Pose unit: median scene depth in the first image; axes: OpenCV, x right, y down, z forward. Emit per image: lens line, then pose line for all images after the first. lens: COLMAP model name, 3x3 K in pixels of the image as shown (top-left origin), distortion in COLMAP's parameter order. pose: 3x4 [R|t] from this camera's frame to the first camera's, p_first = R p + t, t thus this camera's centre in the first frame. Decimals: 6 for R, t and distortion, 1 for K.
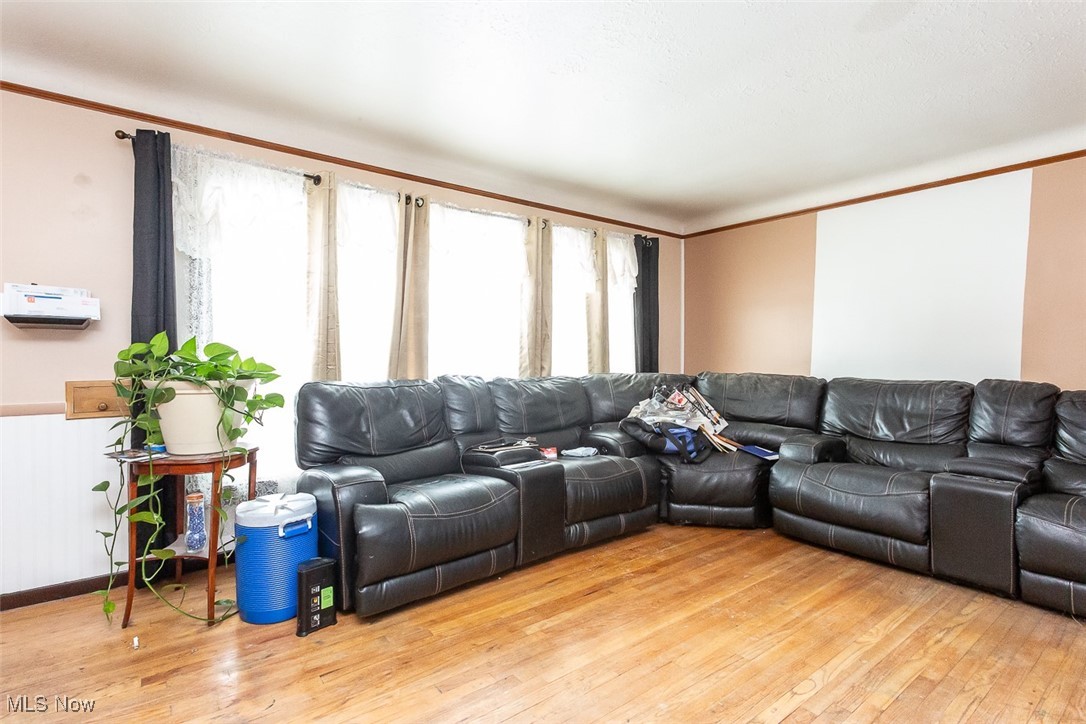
lens RADIAL K [[533.0, 0, 544.7], [0, 533.0, 360.7], [0, 0, 1]] dist [-0.000372, -0.000271]
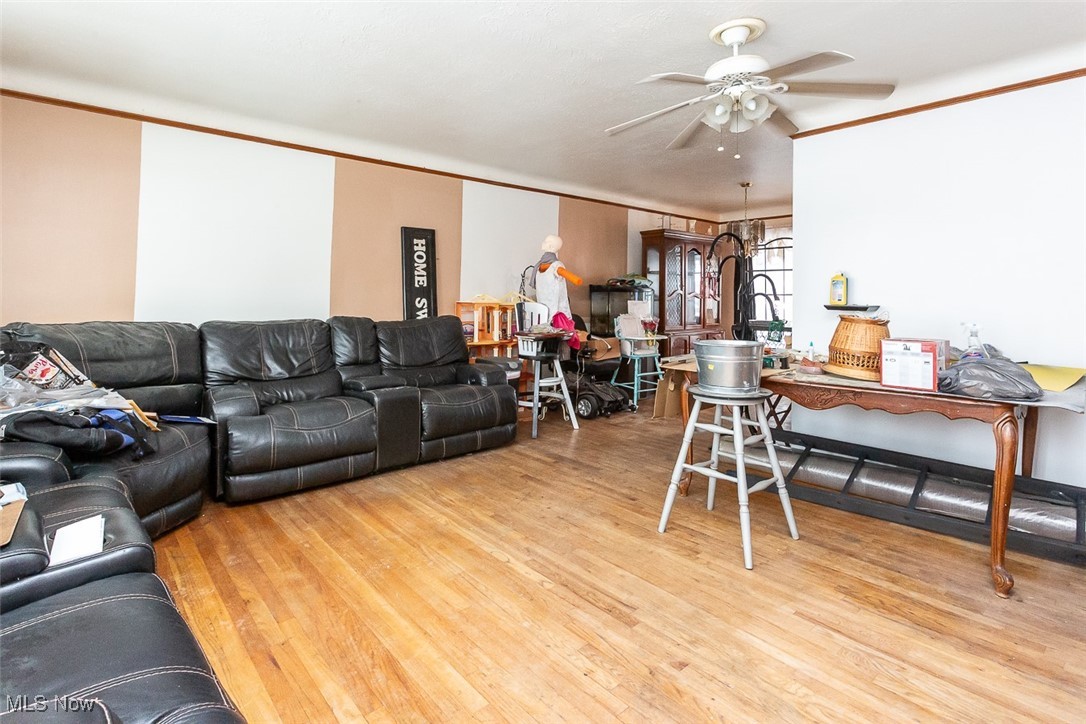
lens RADIAL K [[533.0, 0, 570.2], [0, 533.0, 332.6], [0, 0, 1]] dist [-0.000372, -0.000271]
pose [[-0.080883, -0.071222, 0.994176, -0.510142], [0.003945, 0.997413, 0.071775, -0.013318], [-0.996716, 0.009728, -0.080393, 0.615943]]
